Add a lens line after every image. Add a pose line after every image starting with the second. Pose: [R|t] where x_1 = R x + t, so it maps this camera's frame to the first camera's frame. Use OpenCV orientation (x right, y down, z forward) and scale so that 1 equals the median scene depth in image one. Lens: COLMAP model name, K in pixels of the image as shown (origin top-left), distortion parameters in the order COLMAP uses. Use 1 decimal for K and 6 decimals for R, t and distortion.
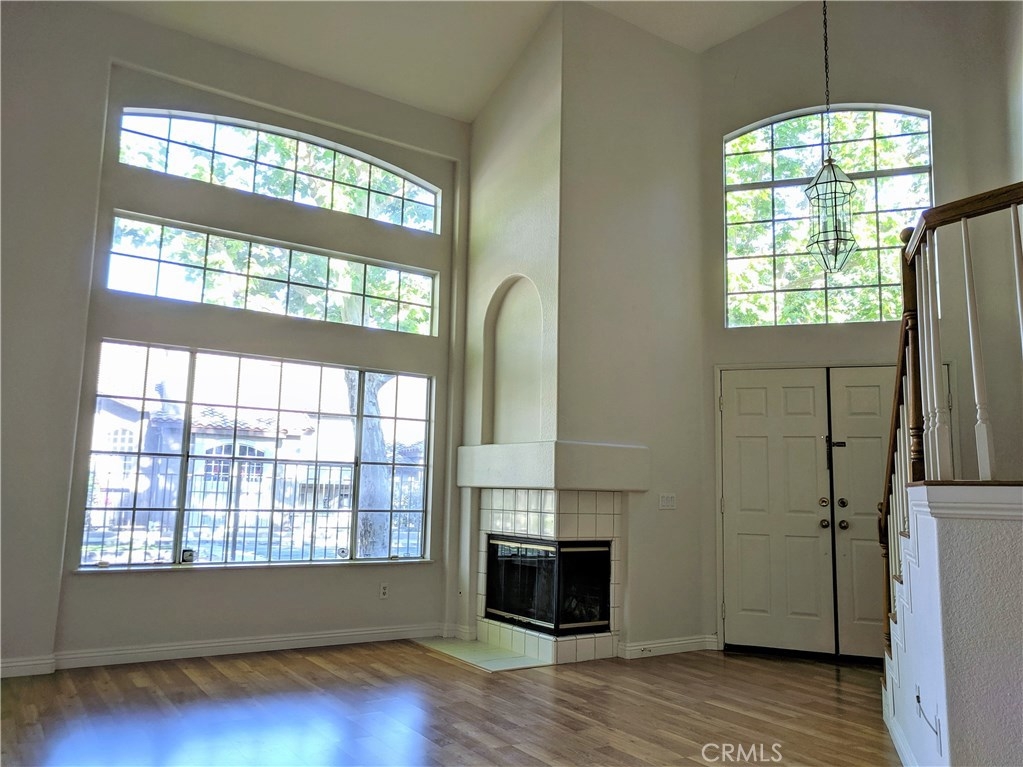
lens RADIAL K [[784.9, 0, 514.1], [0, 784.9, 381.6], [0, 0, 1]] dist [-0.005016, -0.000063]
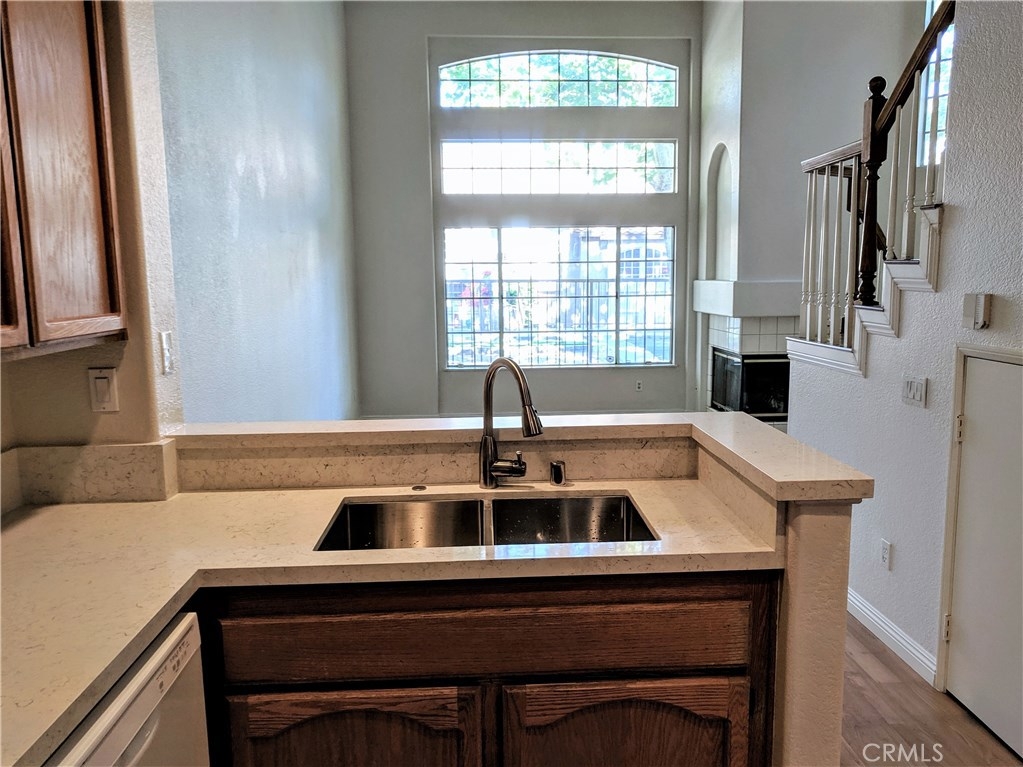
lens RADIAL K [[784.9, 0, 514.1], [0, 784.9, 381.6], [0, 0, 1]] dist [-0.005016, -0.000063]
pose [[0.860772, 0.029748, -0.508121, 0.357050], [0.104260, 0.966818, 0.233221, -0.093417], [0.498199, -0.253727, 0.829108, -0.281285]]
